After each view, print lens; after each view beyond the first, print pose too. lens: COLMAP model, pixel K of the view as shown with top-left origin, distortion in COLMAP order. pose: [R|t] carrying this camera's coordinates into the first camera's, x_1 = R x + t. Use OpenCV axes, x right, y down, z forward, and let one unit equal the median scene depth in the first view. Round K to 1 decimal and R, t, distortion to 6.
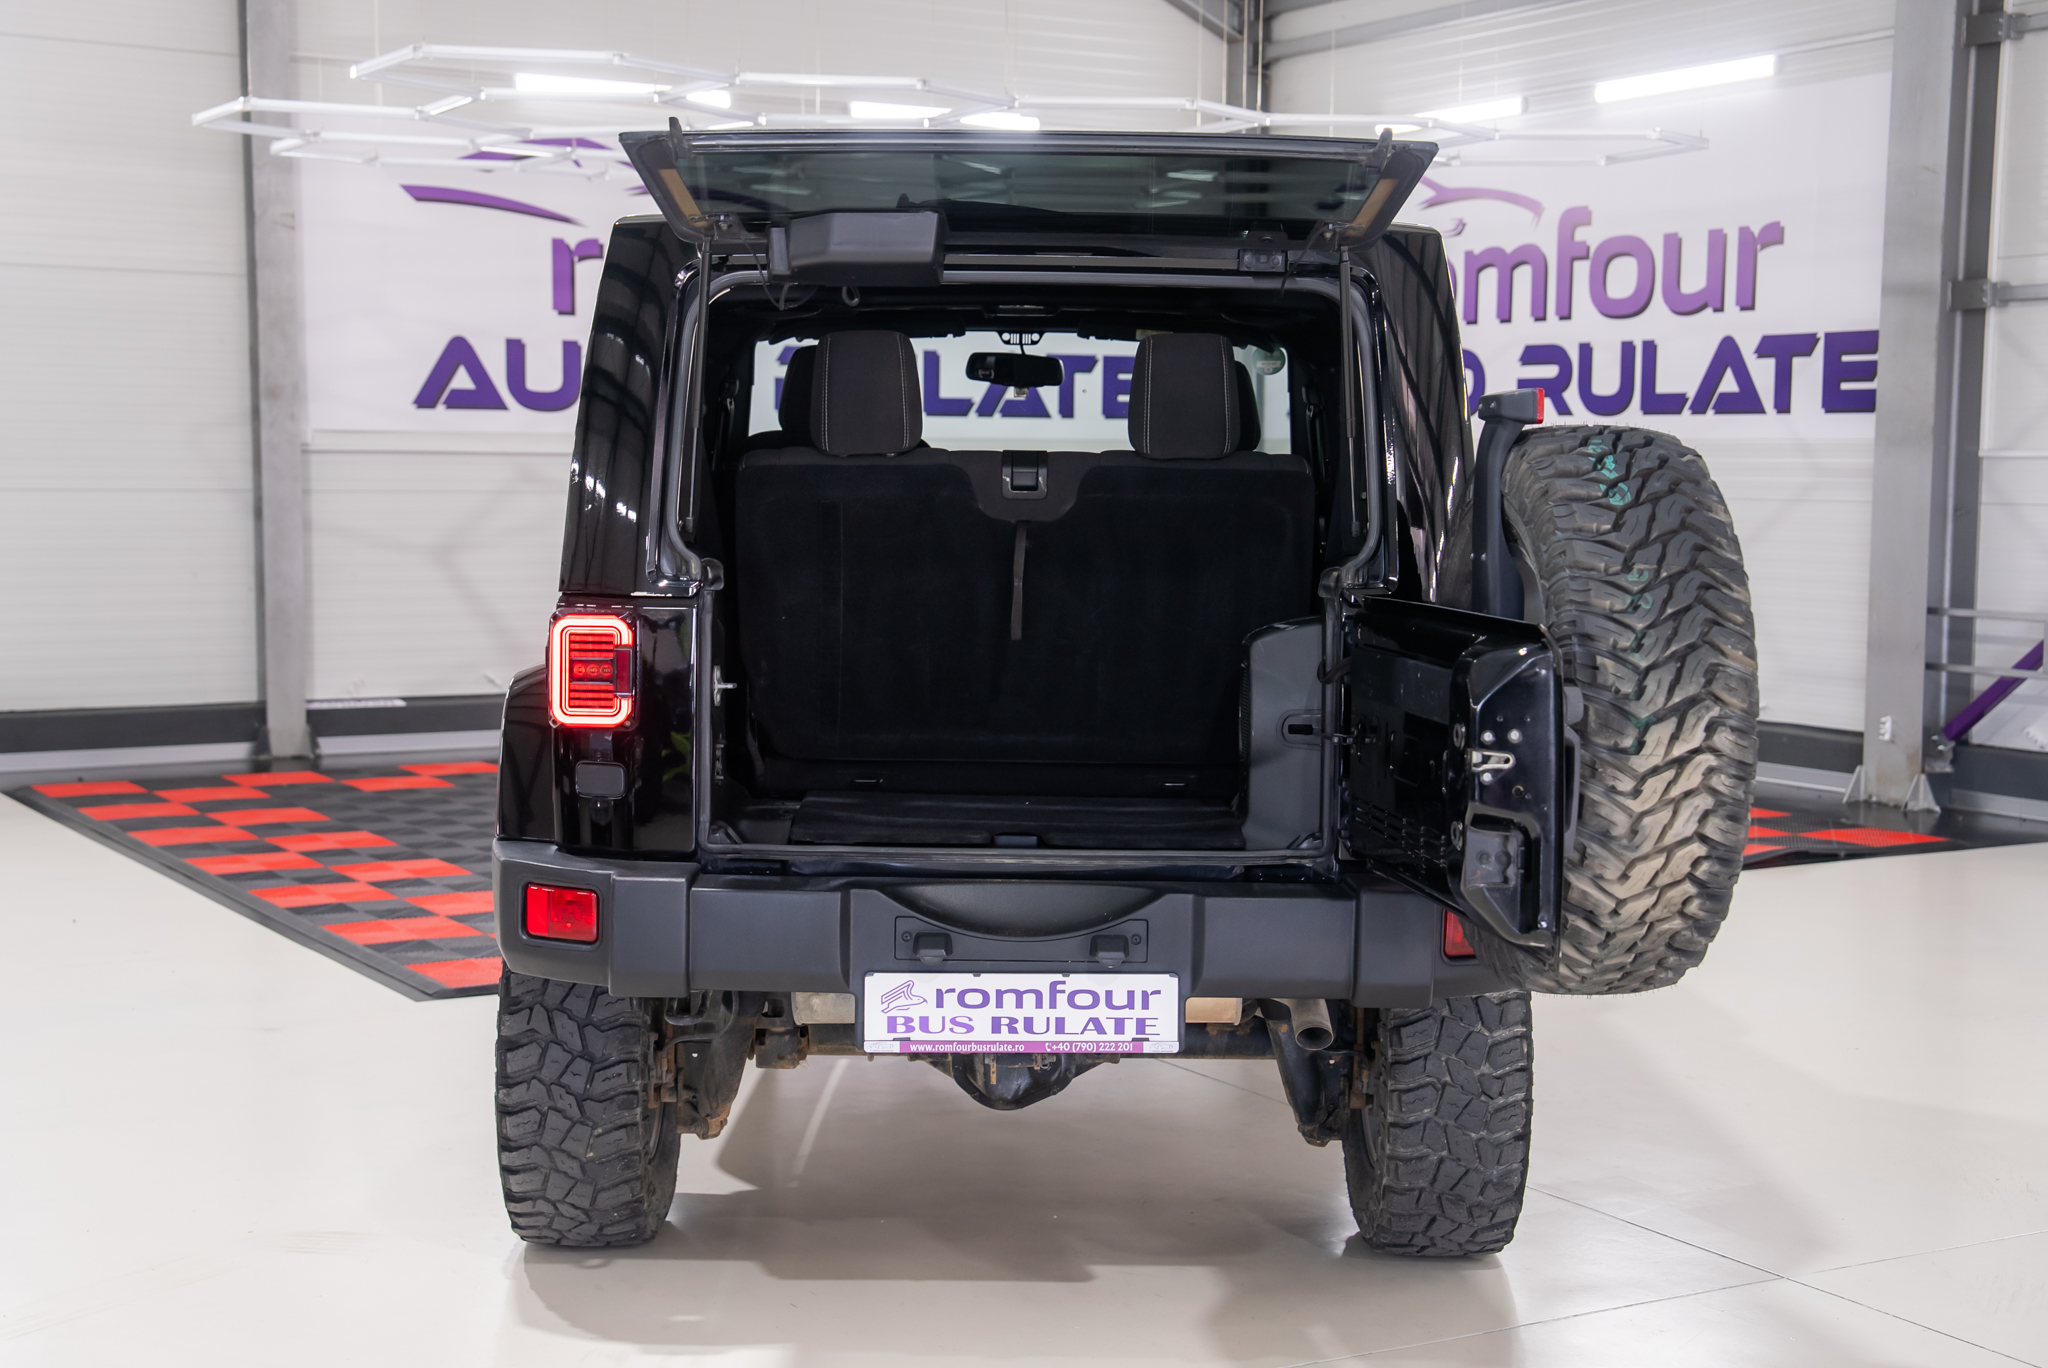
lens RADIAL K [[2928.1, 0, 986.3], [0, 2928.1, 704.7], [0, 0, 1]] dist [0.134248, 0.000000]
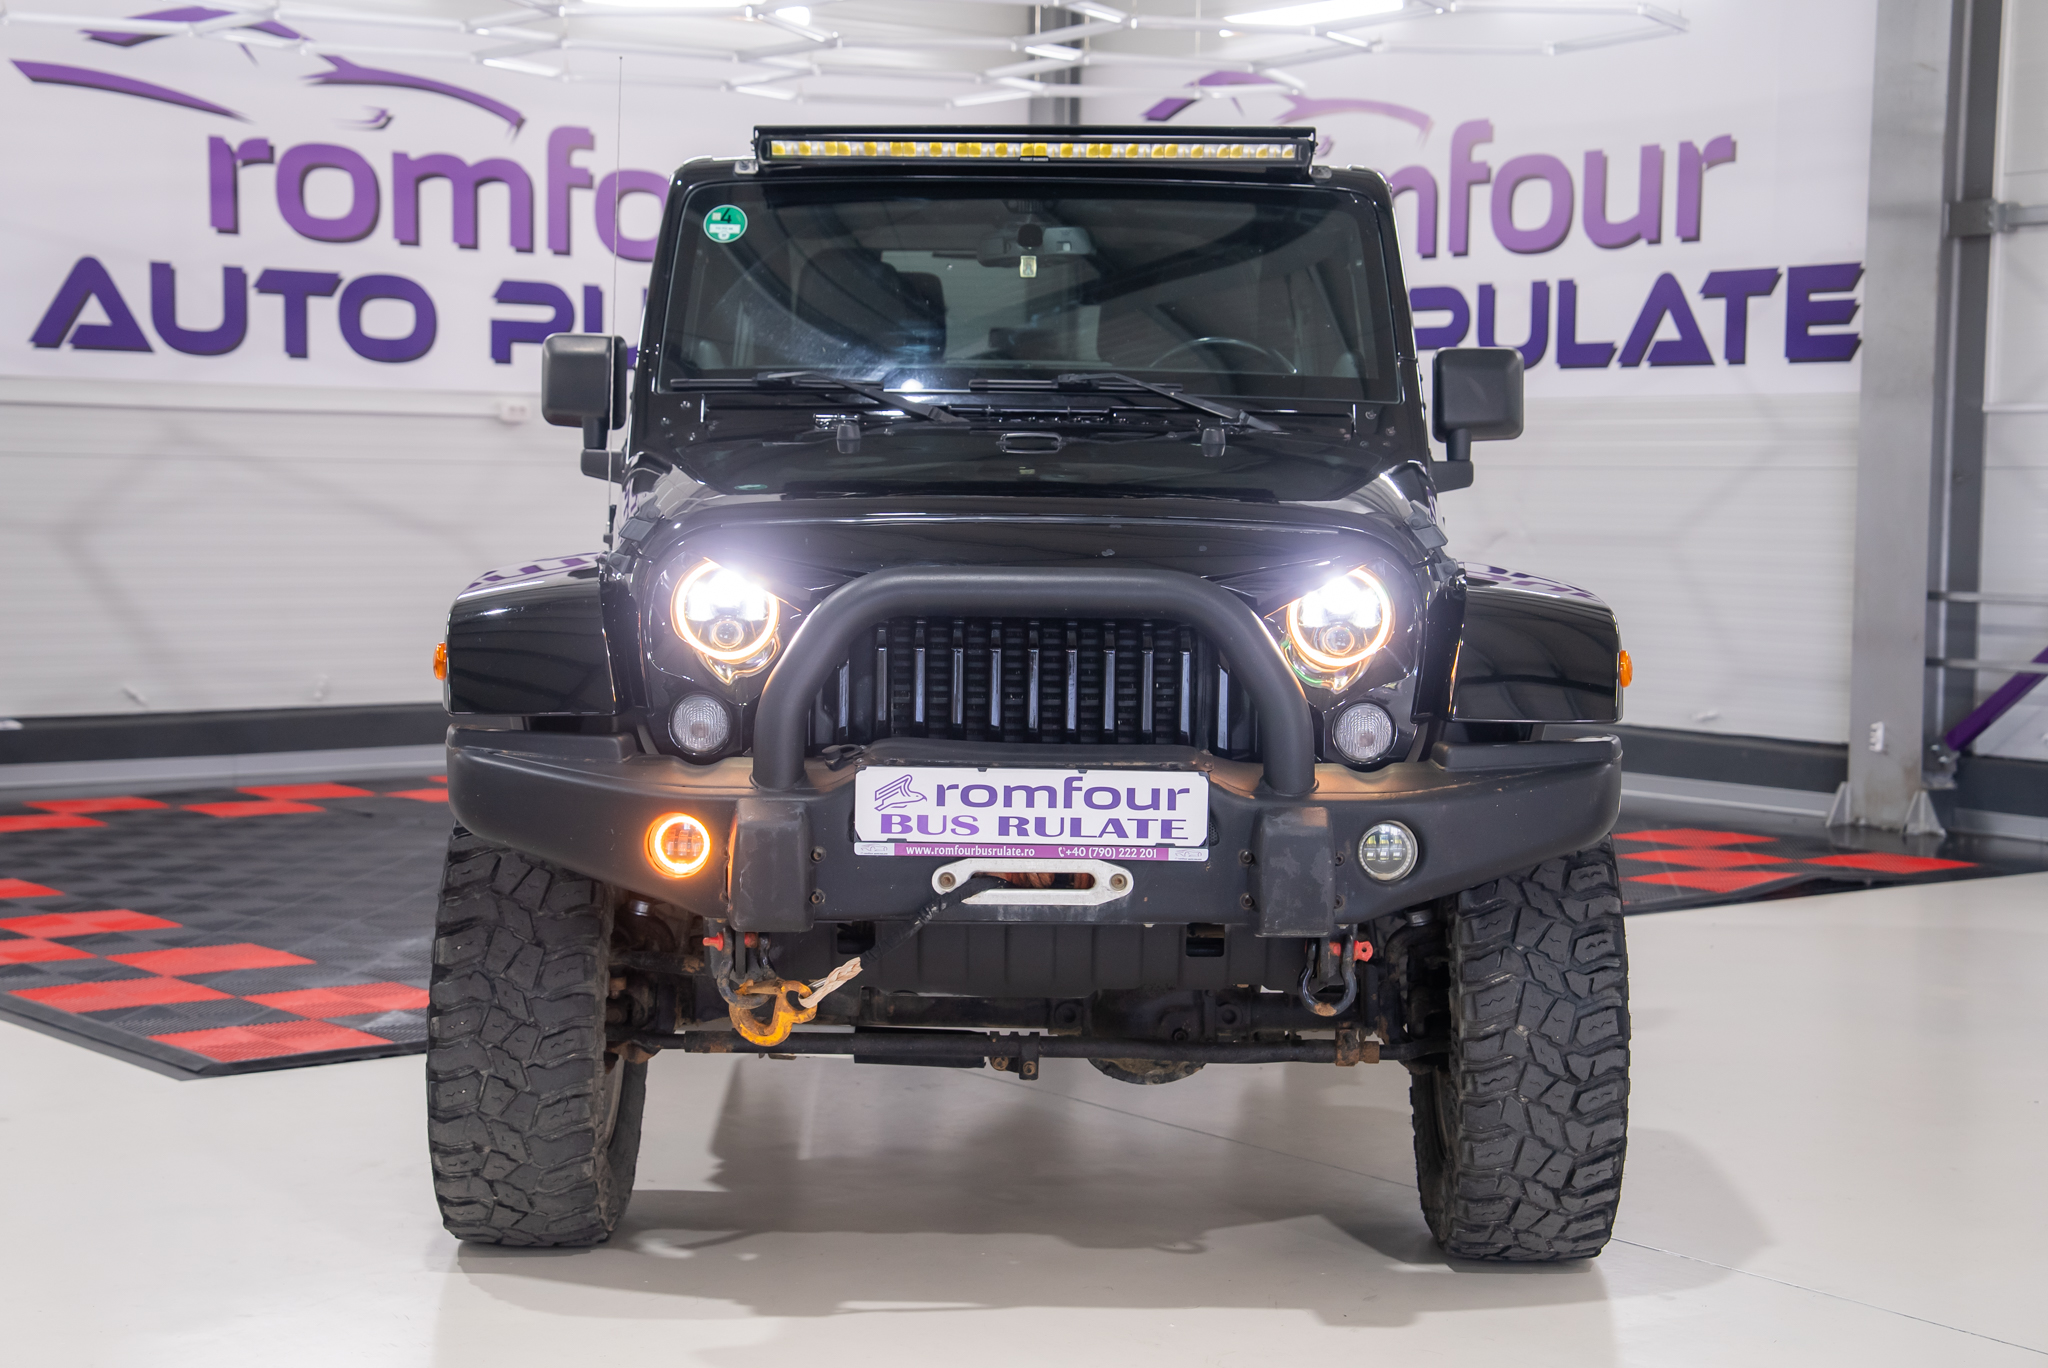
lens RADIAL K [[3410.7, 0, 987.7], [0, 3410.7, 706.4], [0, 0, 1]] dist [0.206195, 0.000000]
pose [[0.991878, -0.005173, 0.127084, -0.068033], [0.007682, 0.999785, -0.019257, 0.016058], [-0.126957, 0.020077, 0.991705, 0.064555]]
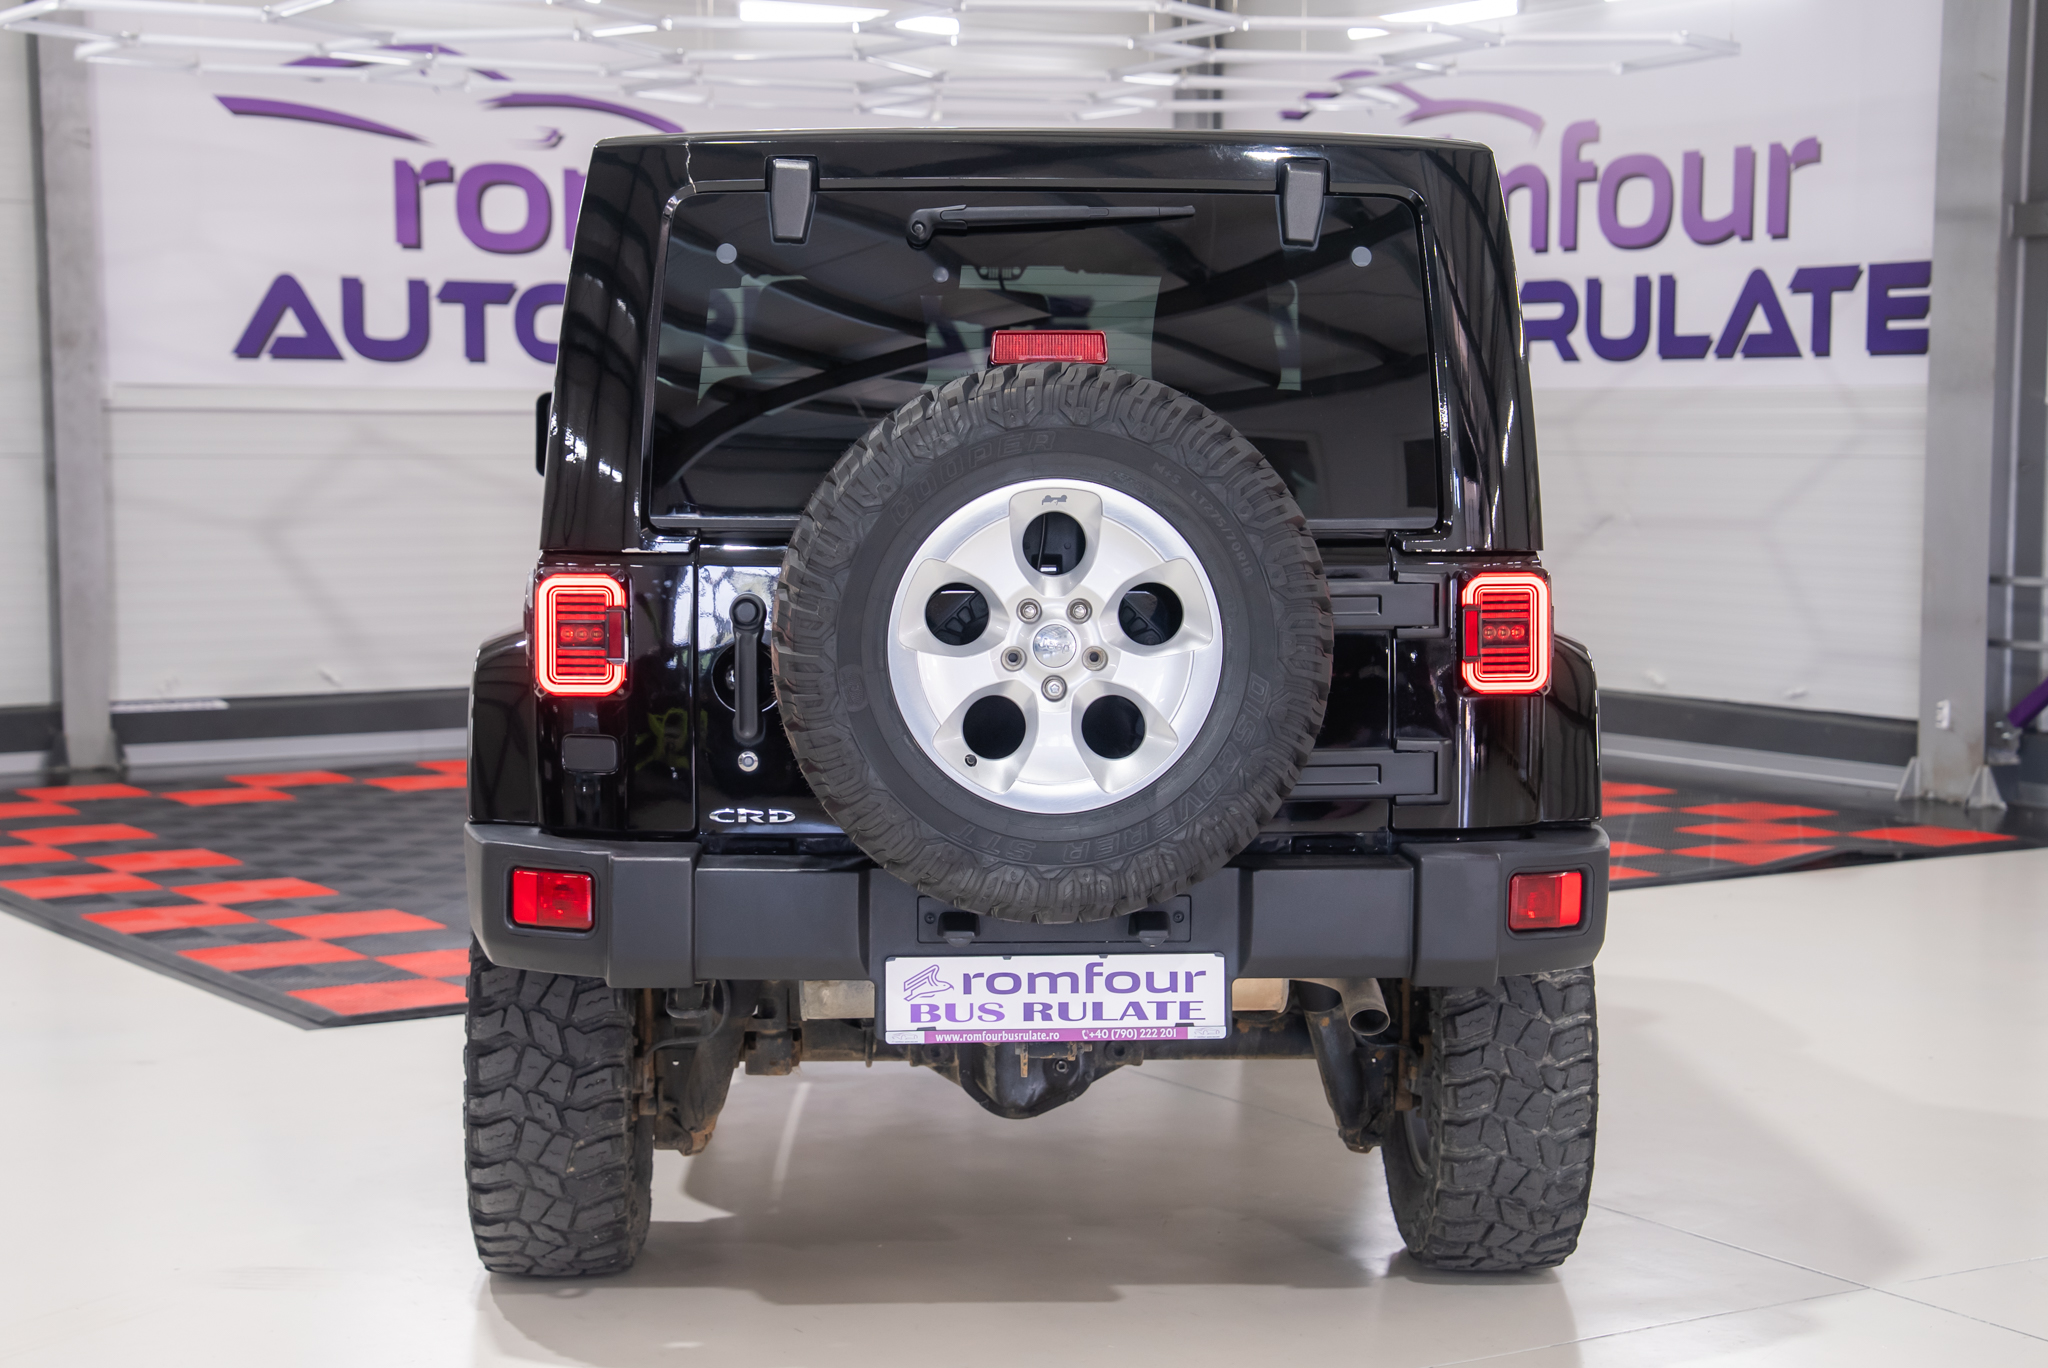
lens RADIAL K [[3532.8, 0, 997.6], [0, 3532.8, 702.5], [0, 0, 1]] dist [0.222564, 0.000000]
pose [[0.998977, -0.009359, 0.044231, -0.022865], [0.009593, 0.999941, -0.005069, 0.007069], [-0.044181, 0.005488, 0.999008, -0.047958]]
